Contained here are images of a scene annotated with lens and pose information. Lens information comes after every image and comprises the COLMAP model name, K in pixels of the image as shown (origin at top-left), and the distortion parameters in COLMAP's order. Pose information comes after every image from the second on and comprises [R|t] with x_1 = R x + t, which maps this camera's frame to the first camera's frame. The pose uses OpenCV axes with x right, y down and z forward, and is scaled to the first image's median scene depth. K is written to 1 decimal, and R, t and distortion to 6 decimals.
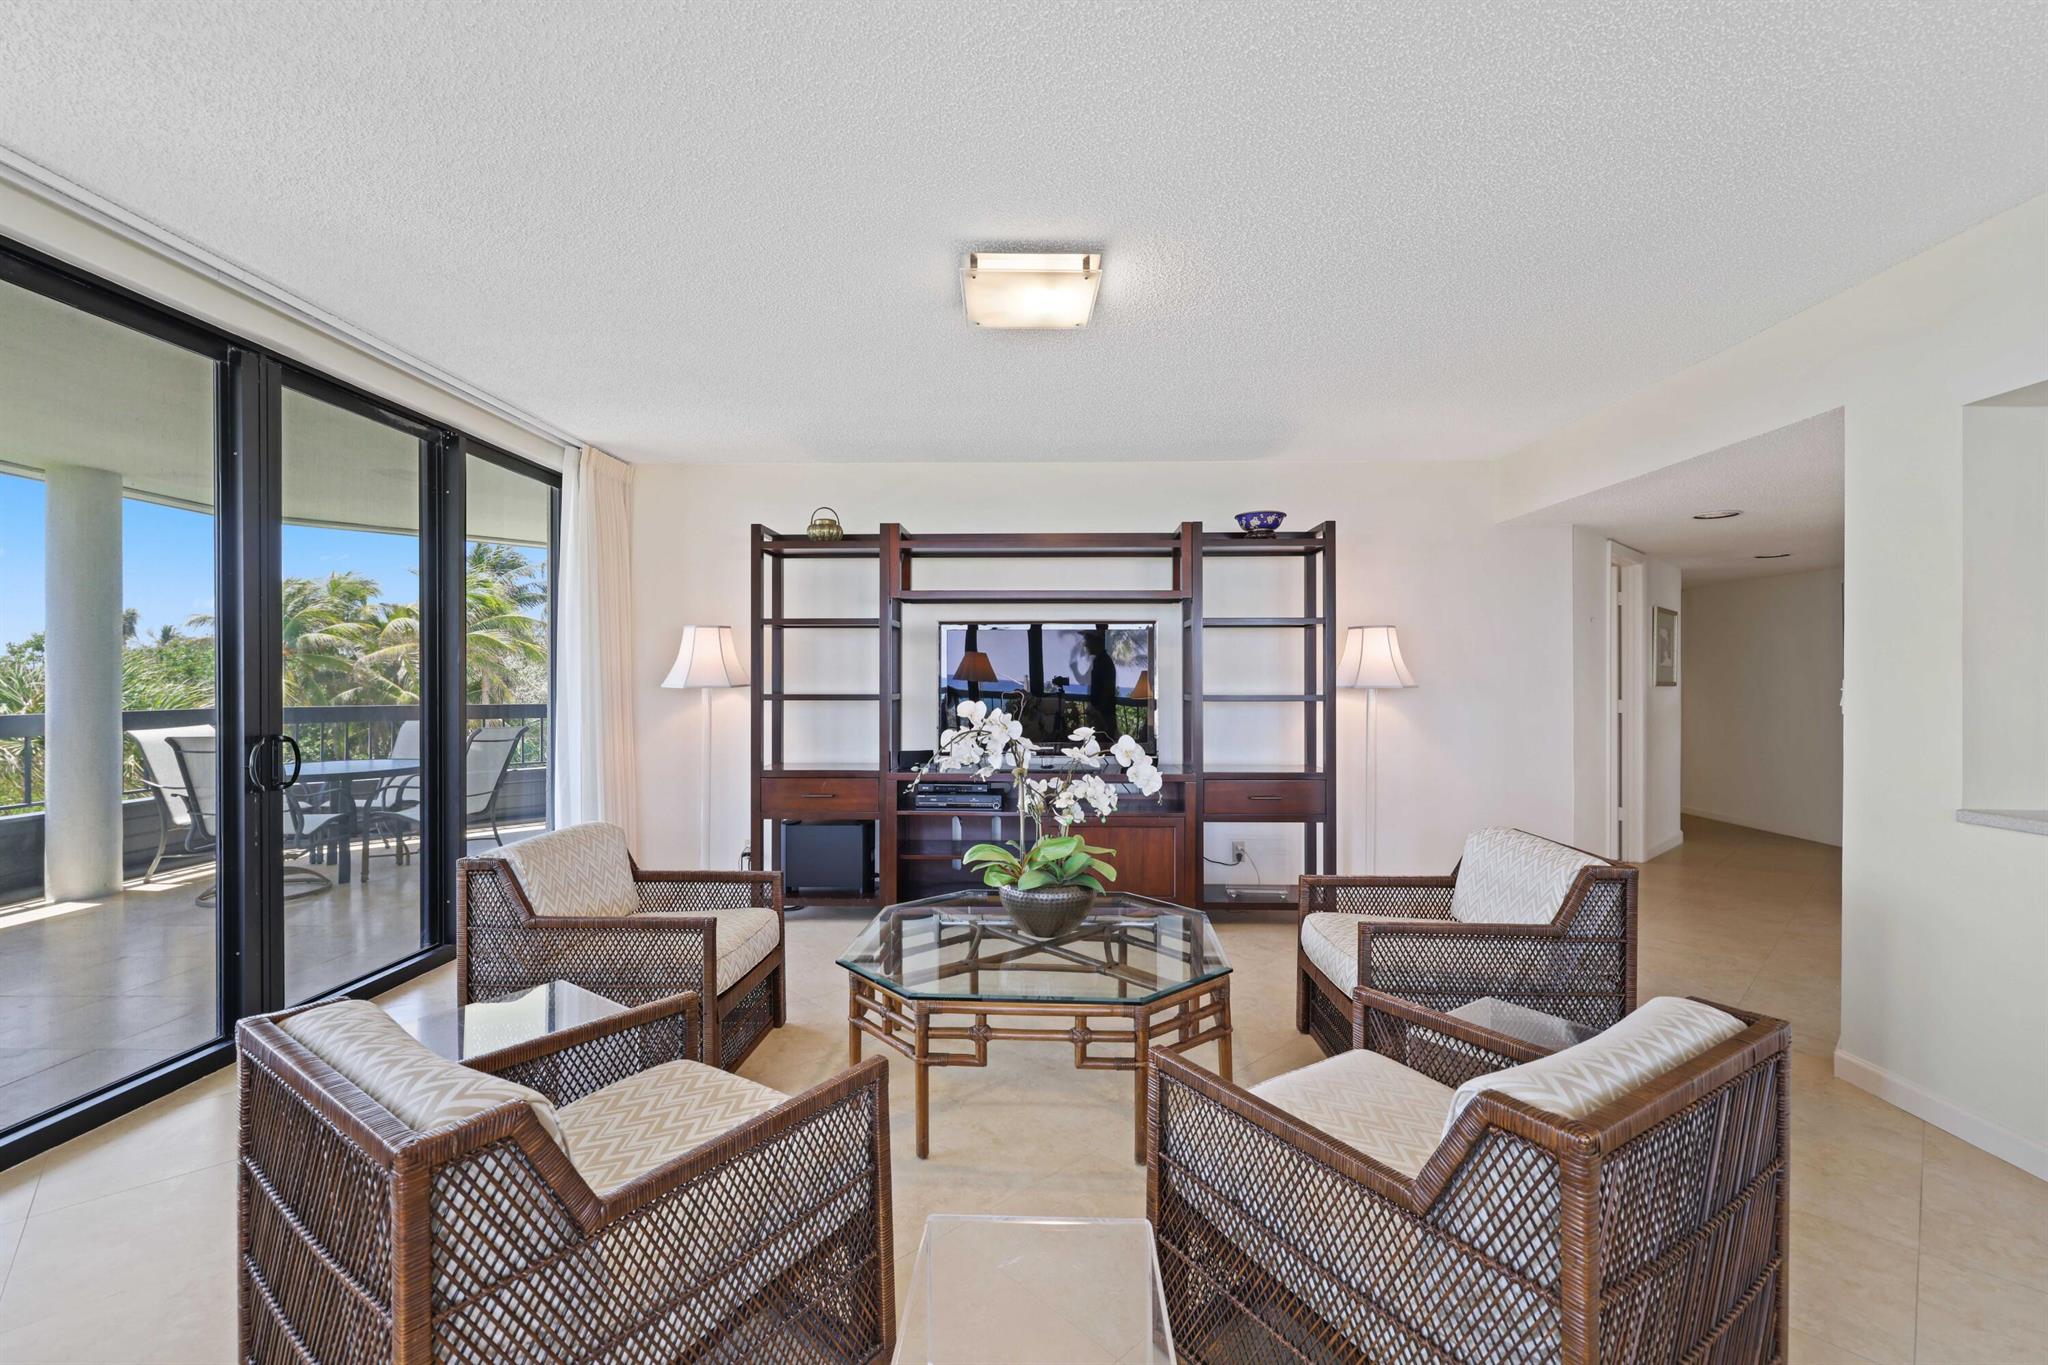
lens RADIAL K [[883.8, 0, 1020.5], [0, 883.8, 682.7], [0, 0, 1]] dist [-0.001895, 0.000361]
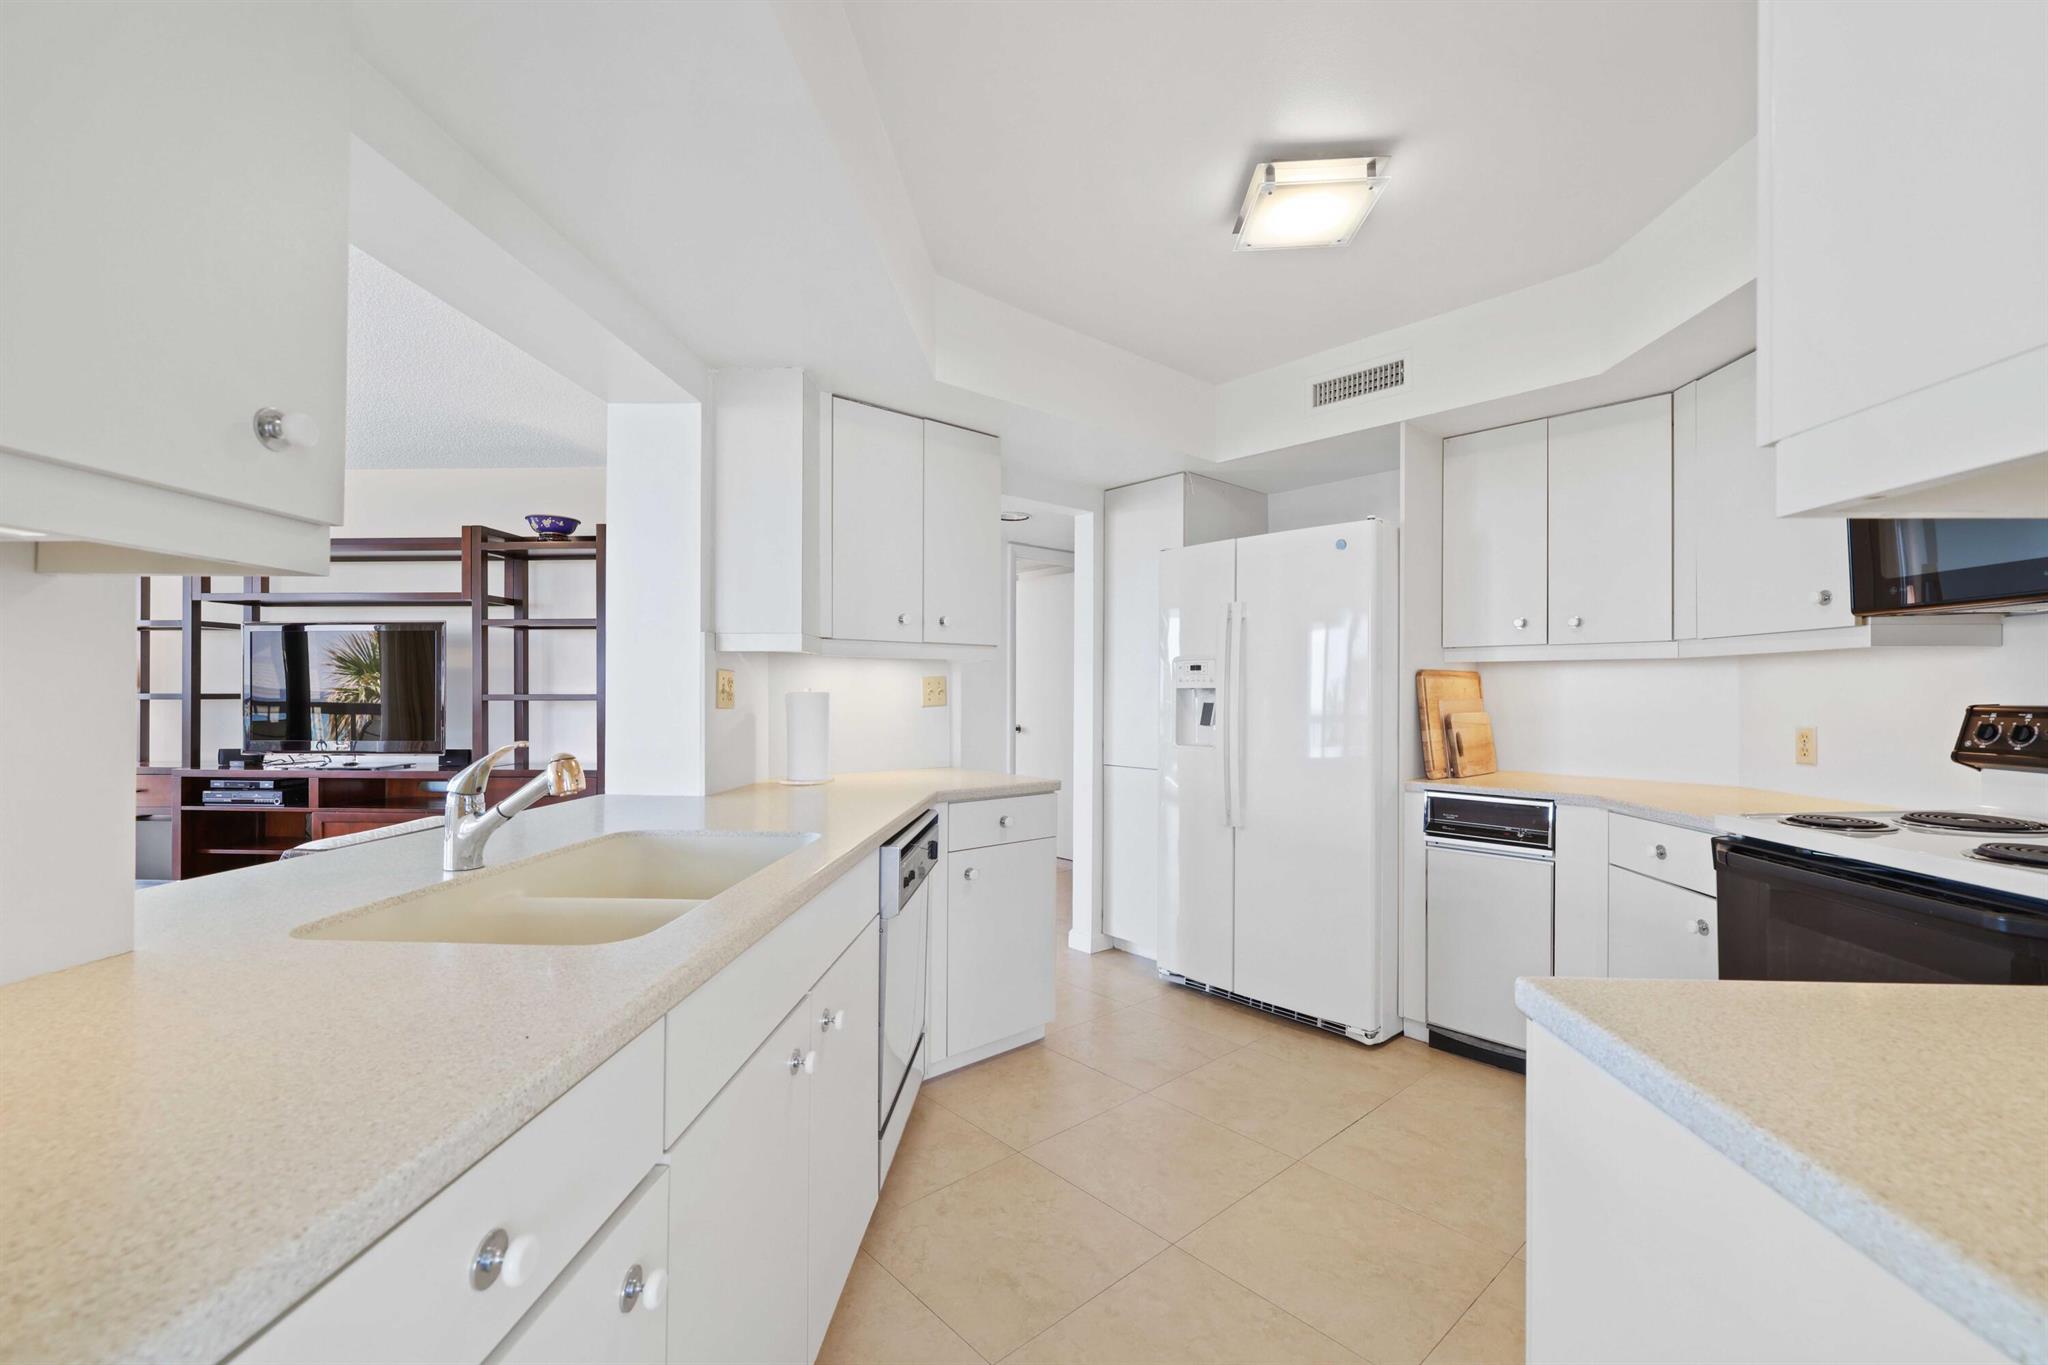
lens RADIAL K [[883.8, 0, 1028.2], [0, 883.8, 688.4], [0, 0, 1]] dist [-0.001895, 0.000361]
pose [[0.999996, -0.001442, 0.002403, 0.823878], [0.001433, 0.999993, 0.003479, 0.004583], [-0.002408, -0.003475, 0.999991, -0.032963]]
